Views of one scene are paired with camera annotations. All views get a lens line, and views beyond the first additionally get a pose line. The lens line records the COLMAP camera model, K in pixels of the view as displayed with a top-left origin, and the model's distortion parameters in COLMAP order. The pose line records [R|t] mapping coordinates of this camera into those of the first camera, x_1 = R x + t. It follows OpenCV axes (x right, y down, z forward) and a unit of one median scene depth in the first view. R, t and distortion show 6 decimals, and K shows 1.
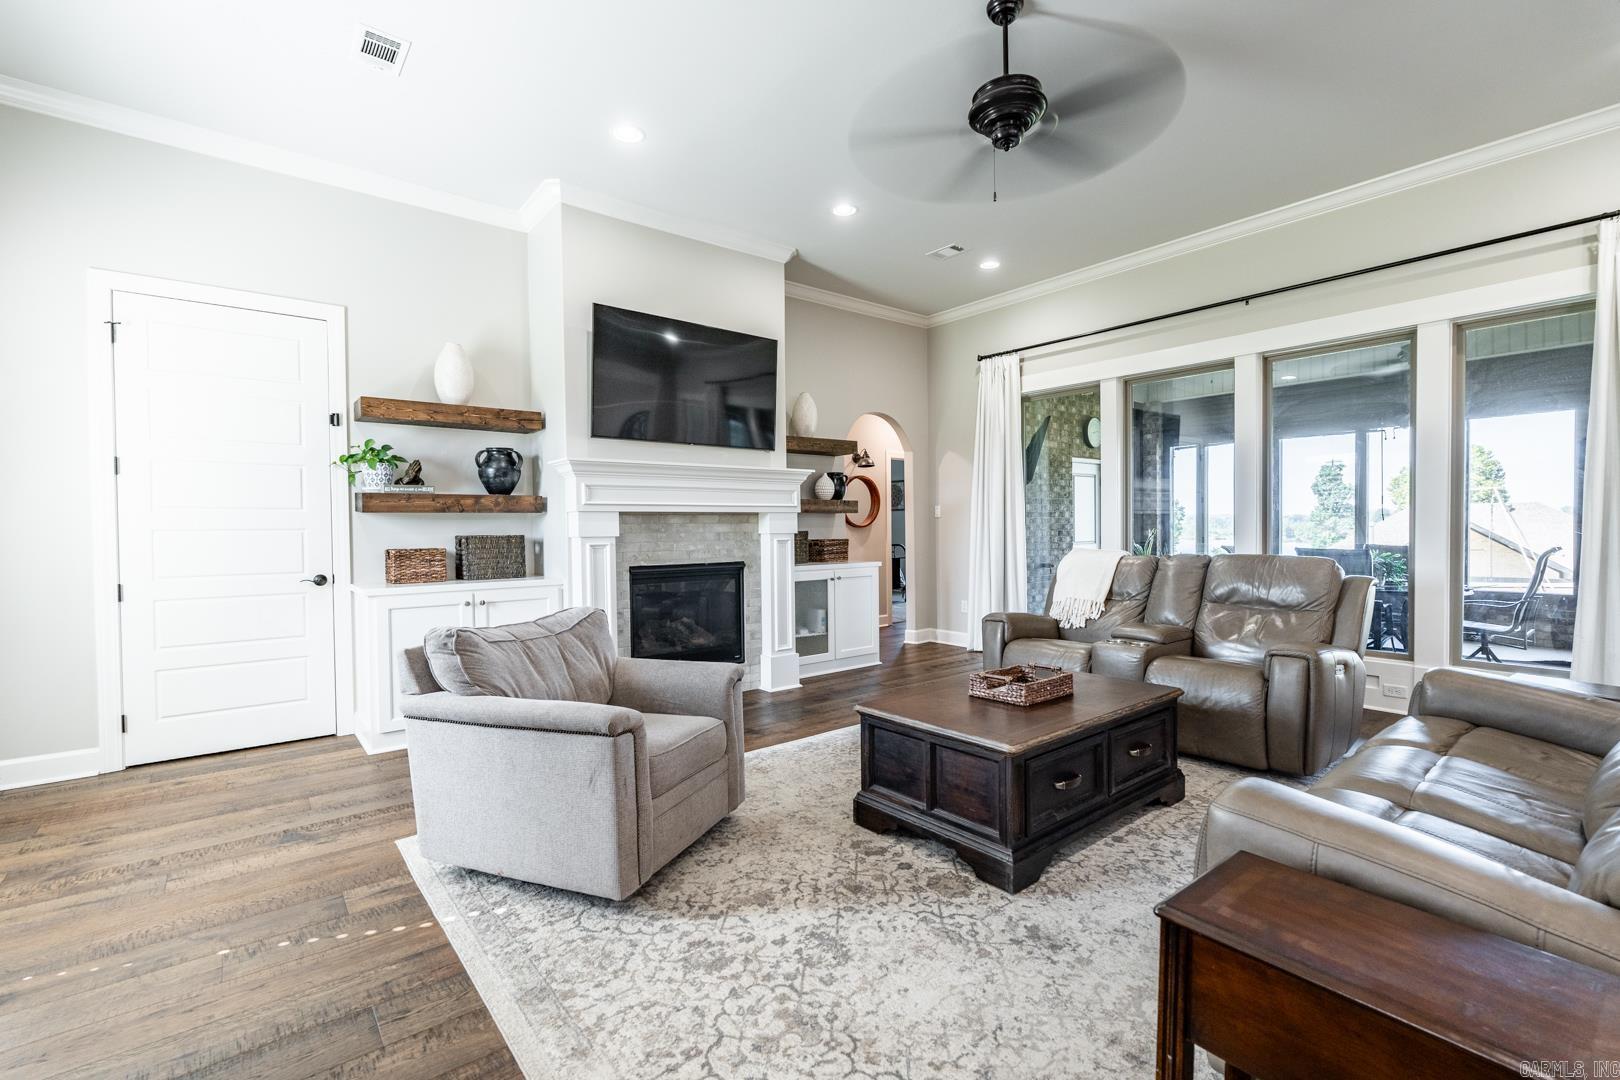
lens RADIAL K [[707.9, 0, 810.0], [0, 707.9, 540.0], [0, 0, 1]] dist [-0.007286, 0.000155]
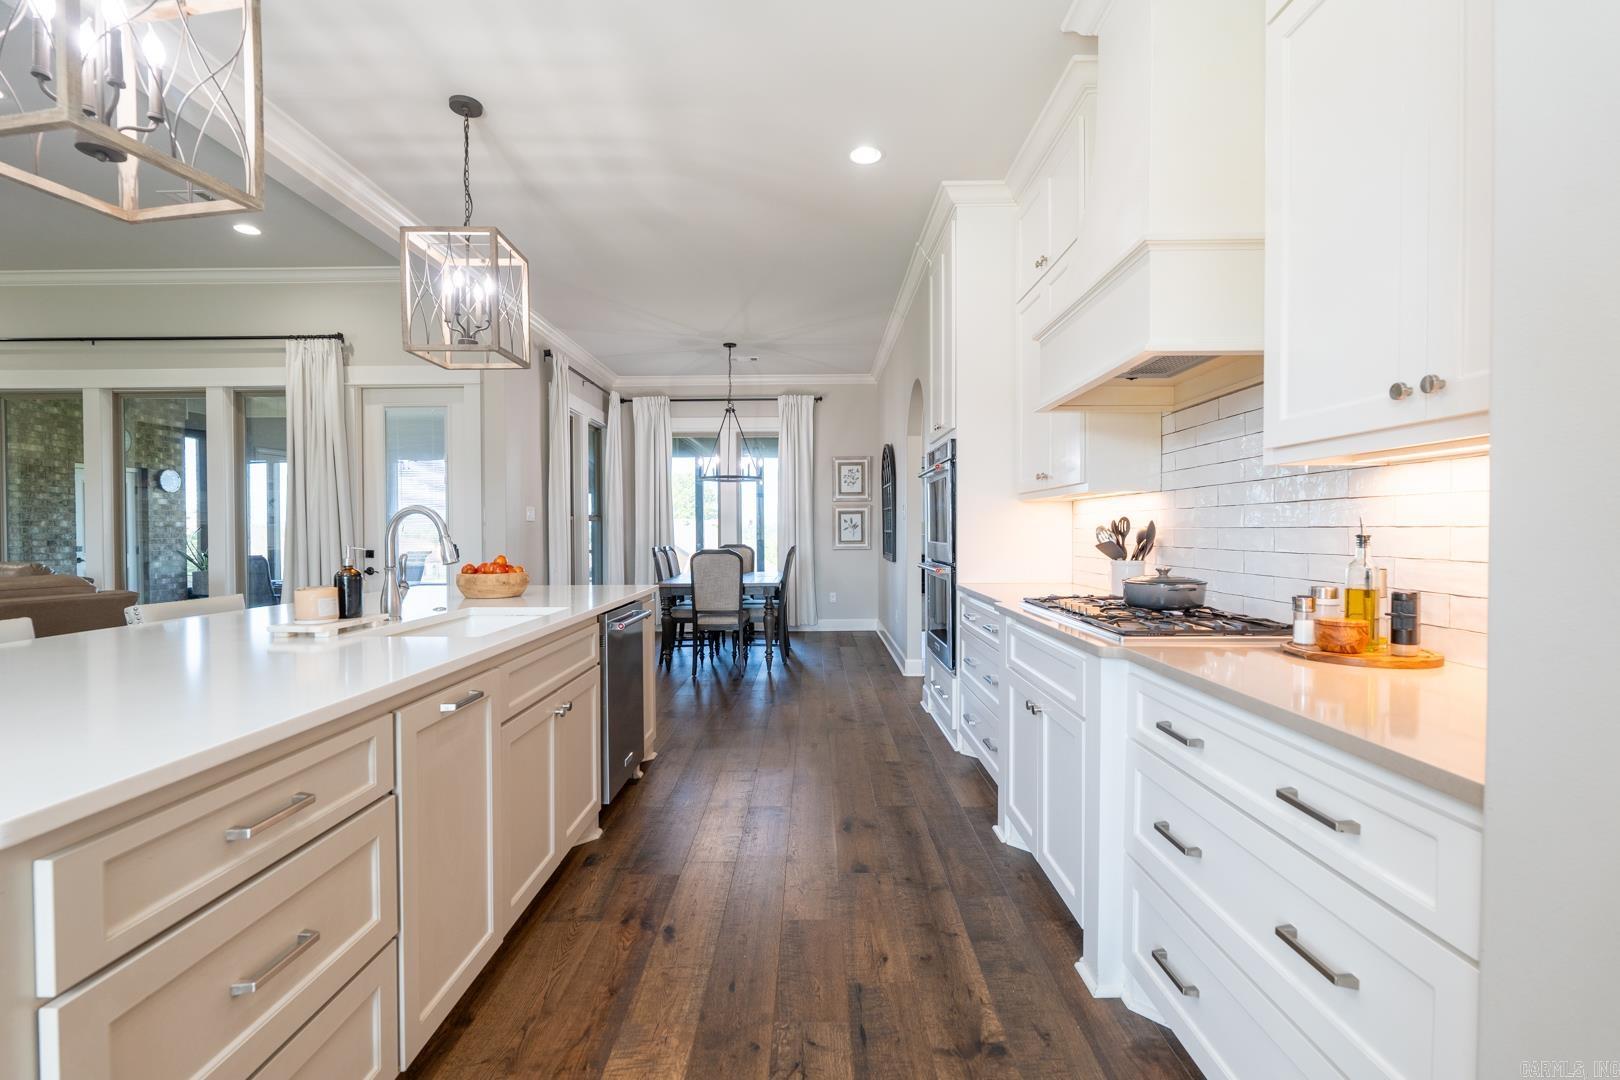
lens RADIAL K [[695.4, 0, 789.3], [0, 695.4, 539.8], [0, 0, 1]] dist [-0.002078, -0.000045]
pose [[0.639759, 0.000014, 0.768575, 0.468314], [0.011103, 0.999895, -0.009261, 0.008996], [-0.768495, 0.014458, 0.639692, -0.588751]]
